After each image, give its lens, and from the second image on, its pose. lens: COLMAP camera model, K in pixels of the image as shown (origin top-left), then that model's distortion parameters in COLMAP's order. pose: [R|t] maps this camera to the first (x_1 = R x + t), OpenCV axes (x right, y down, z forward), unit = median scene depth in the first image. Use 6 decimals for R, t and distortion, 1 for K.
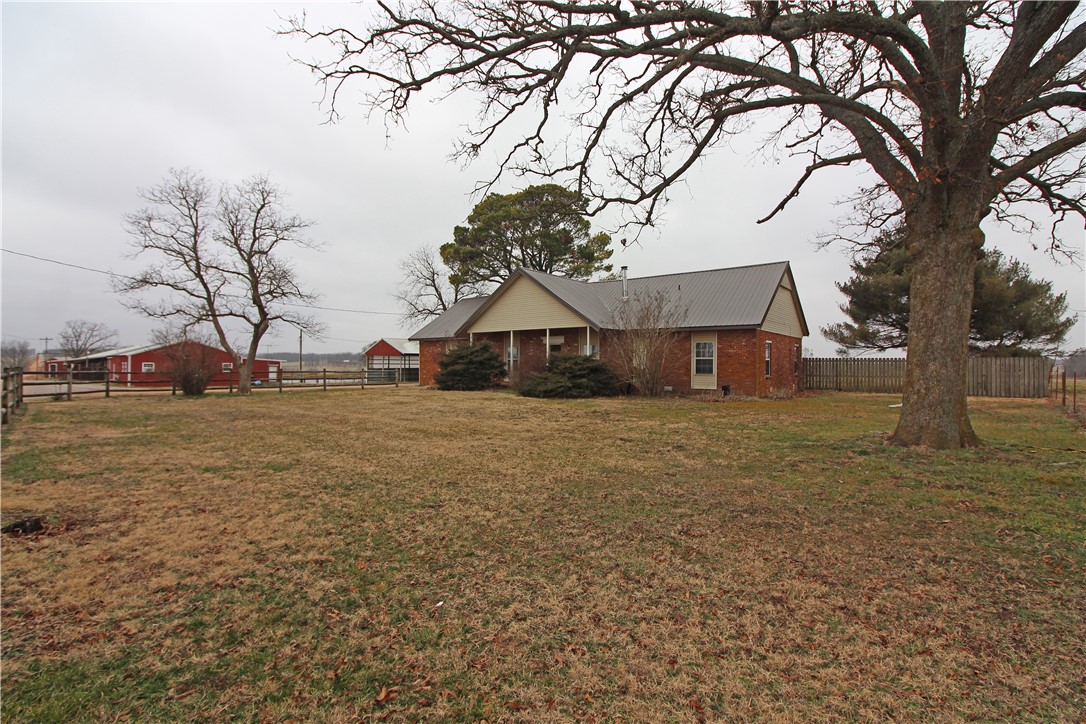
lens RADIAL K [[502.9, 0, 546.5], [0, 502.9, 353.8], [0, 0, 1]] dist [0.001400, -0.014326]
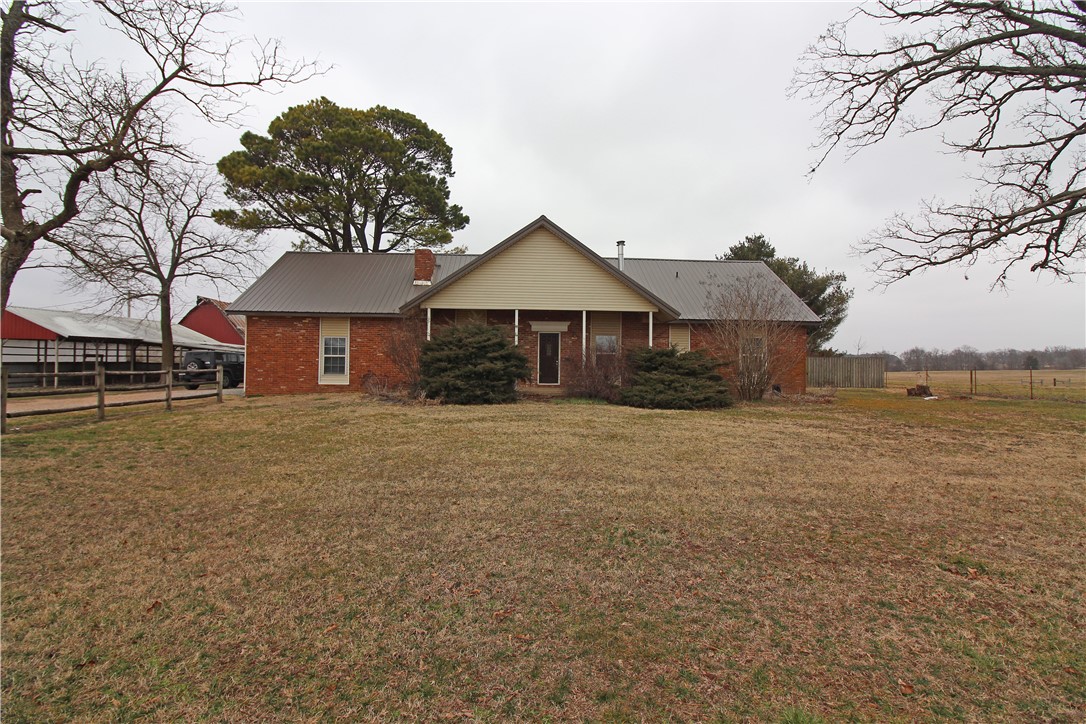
lens RADIAL K [[502.9, 0, 546.5], [0, 502.9, 353.8], [0, 0, 1]] dist [0.001400, -0.014326]
pose [[0.752079, 0.013332, 0.658938, -0.470733], [-0.022871, 0.999721, 0.005877, 0.007299], [-0.658676, -0.019490, 0.752174, 0.461404]]
